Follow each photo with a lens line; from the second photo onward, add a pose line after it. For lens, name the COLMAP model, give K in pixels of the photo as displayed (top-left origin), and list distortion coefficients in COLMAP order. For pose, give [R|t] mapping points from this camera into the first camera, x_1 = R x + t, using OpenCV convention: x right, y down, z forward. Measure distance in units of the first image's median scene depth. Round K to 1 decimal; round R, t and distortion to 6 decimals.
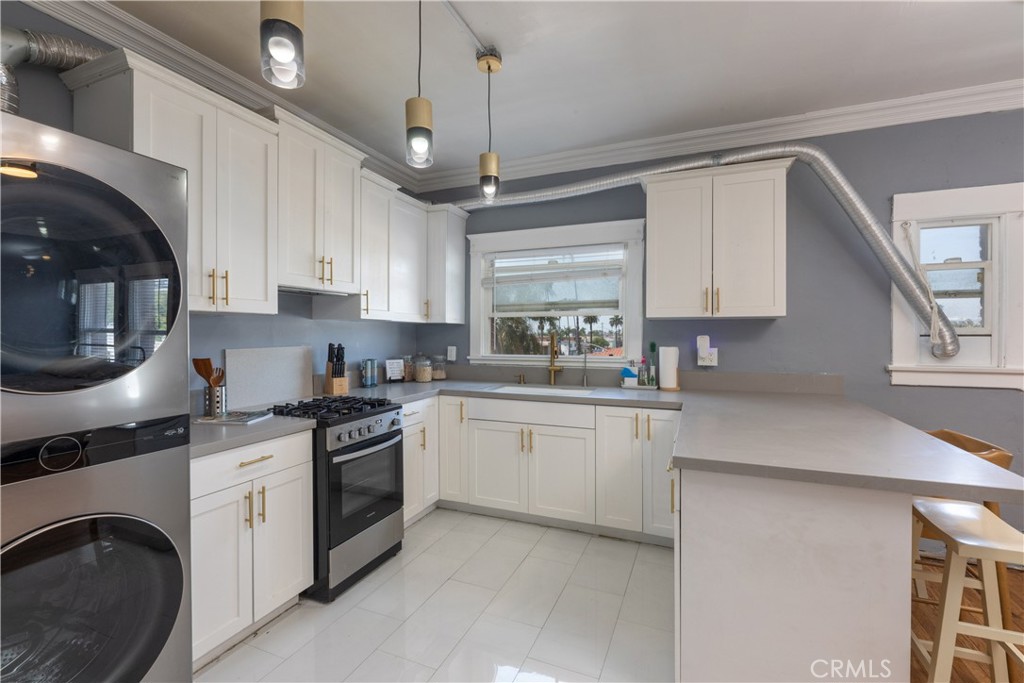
lens RADIAL K [[460.1, 0, 512.0], [0, 460.1, 341.5], [0, 0, 1]] dist [-0.000446, -0.000012]
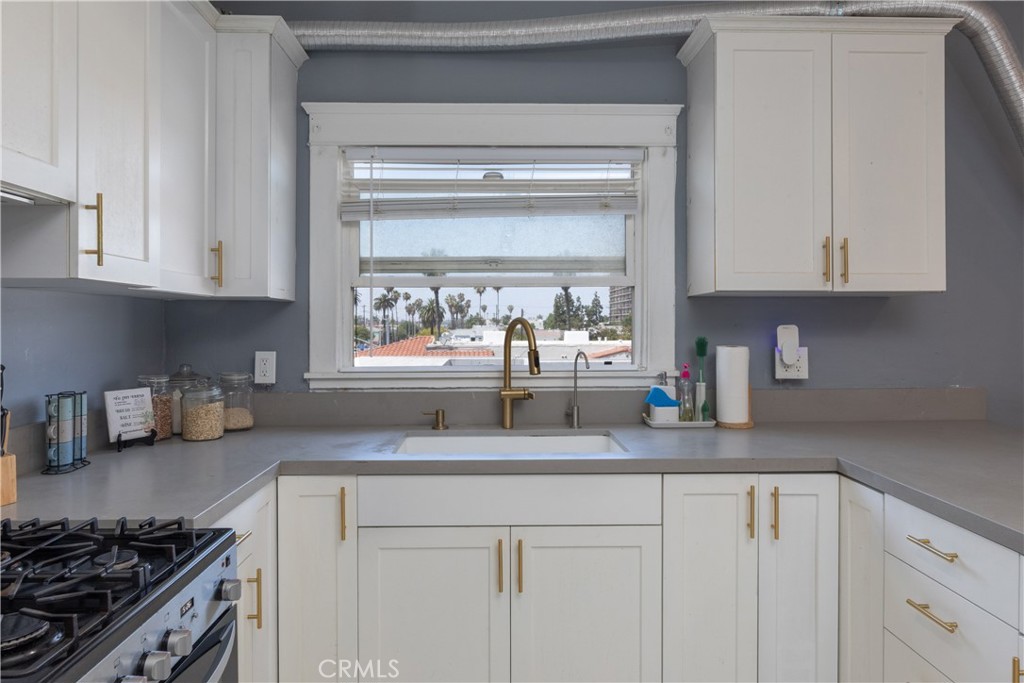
lens RADIAL K [[671.8, 0, 511.2], [0, 671.8, 328.7], [0, 0, 1]] dist [0.003083, 0.000175]
pose [[0.913839, -0.006169, 0.406030, -0.201401], [0.008485, 0.999956, -0.003904, -0.007589], [-0.405988, 0.007013, 0.913852, 0.362121]]
